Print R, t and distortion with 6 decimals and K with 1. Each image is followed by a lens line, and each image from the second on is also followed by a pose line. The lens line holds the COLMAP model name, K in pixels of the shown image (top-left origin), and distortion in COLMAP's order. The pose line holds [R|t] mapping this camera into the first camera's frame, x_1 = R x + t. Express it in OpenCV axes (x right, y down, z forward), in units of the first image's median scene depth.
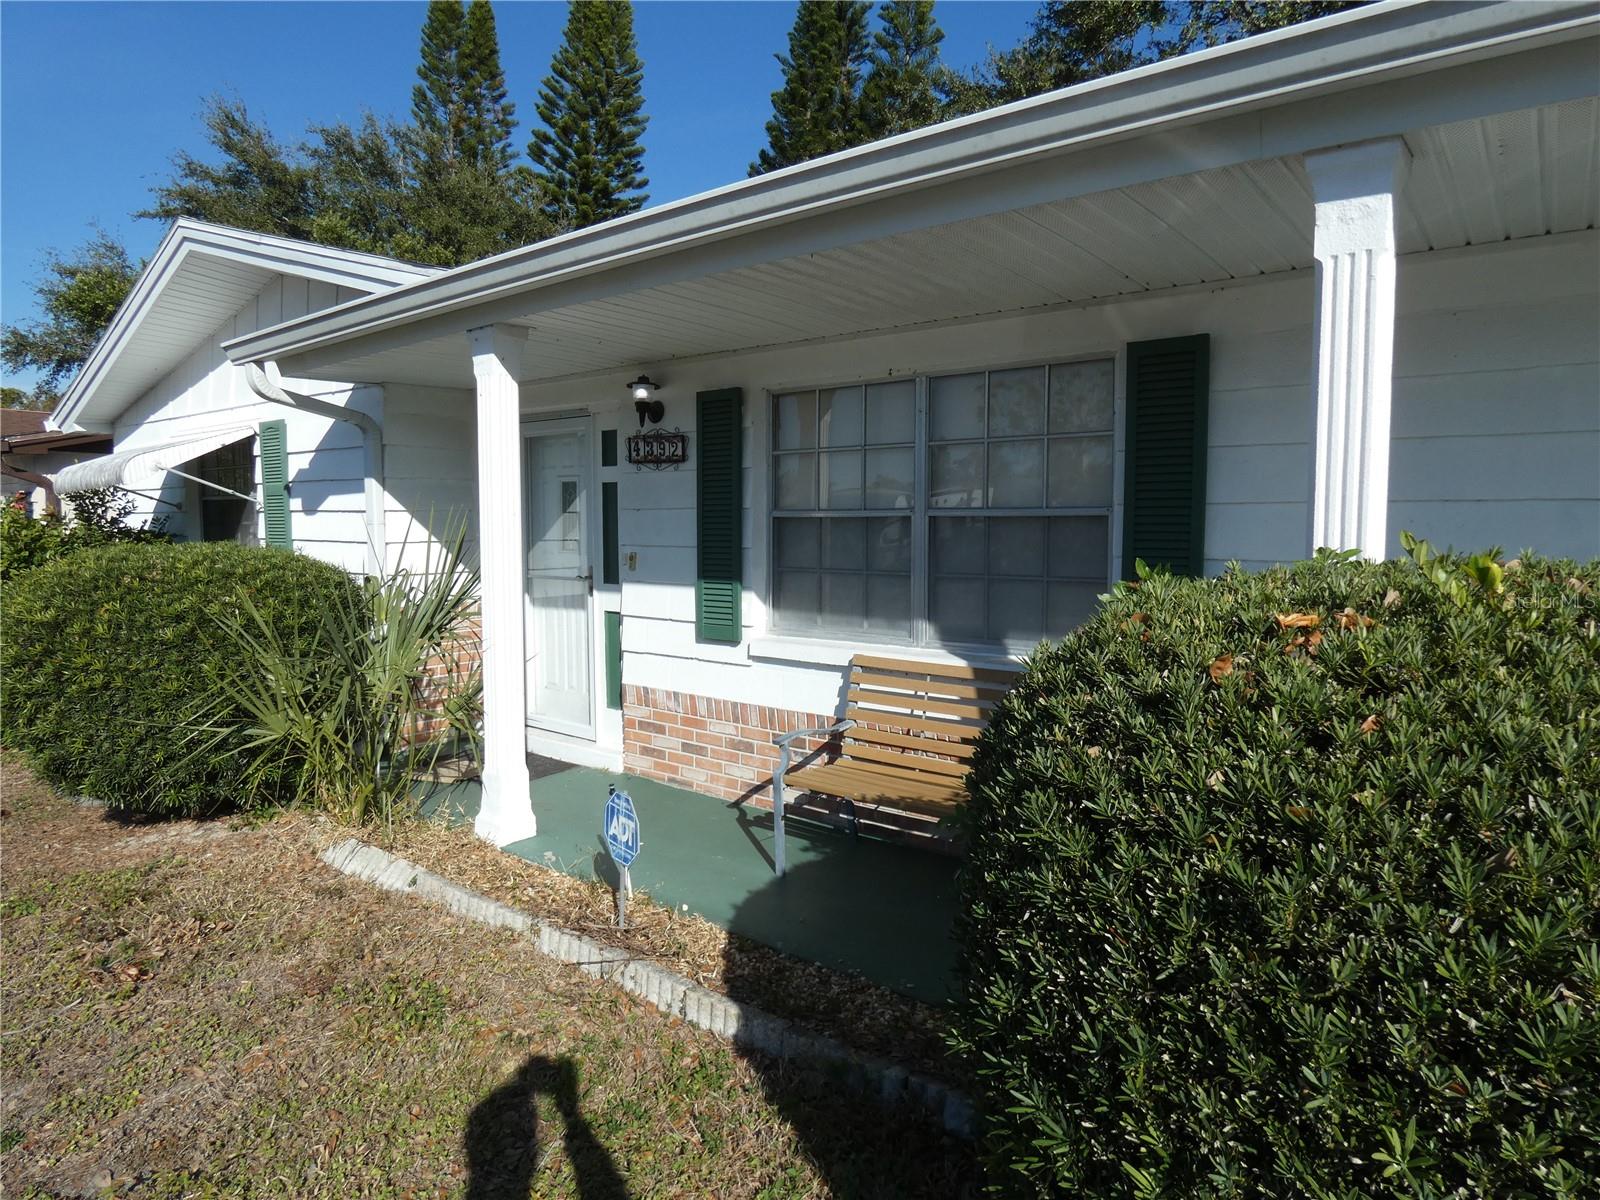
lens RADIAL K [[963.6, 0, 803.8], [0, 963.6, 592.5], [0, 0, 1]] dist [-0.003861, 0.005029]
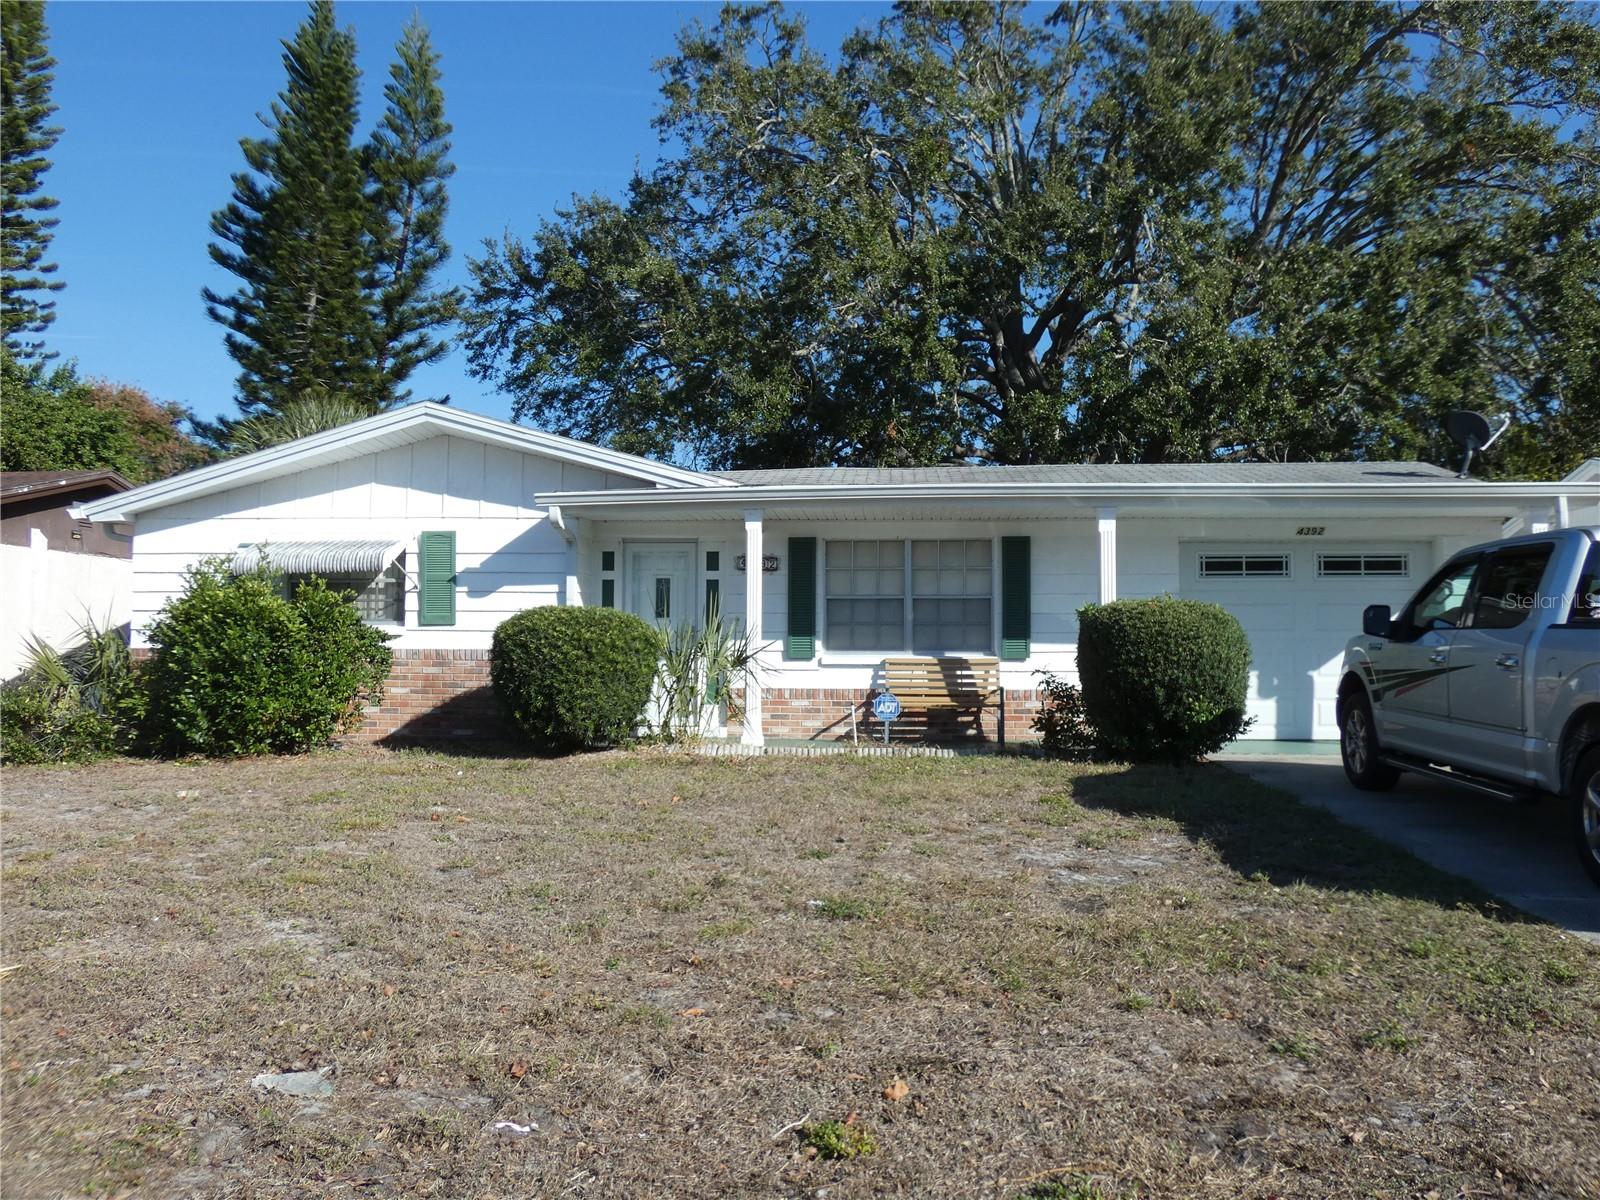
lens RADIAL K [[1252.1, 0, 797.8], [0, 1252.1, 601.9], [0, 0, 1]] dist [0.007764, -0.000774]
pose [[0.837921, 0.020672, 0.545400, -1.564926], [0.038653, 0.994526, -0.097079, 0.189744], [-0.544421, 0.102426, 0.832535, -1.231610]]
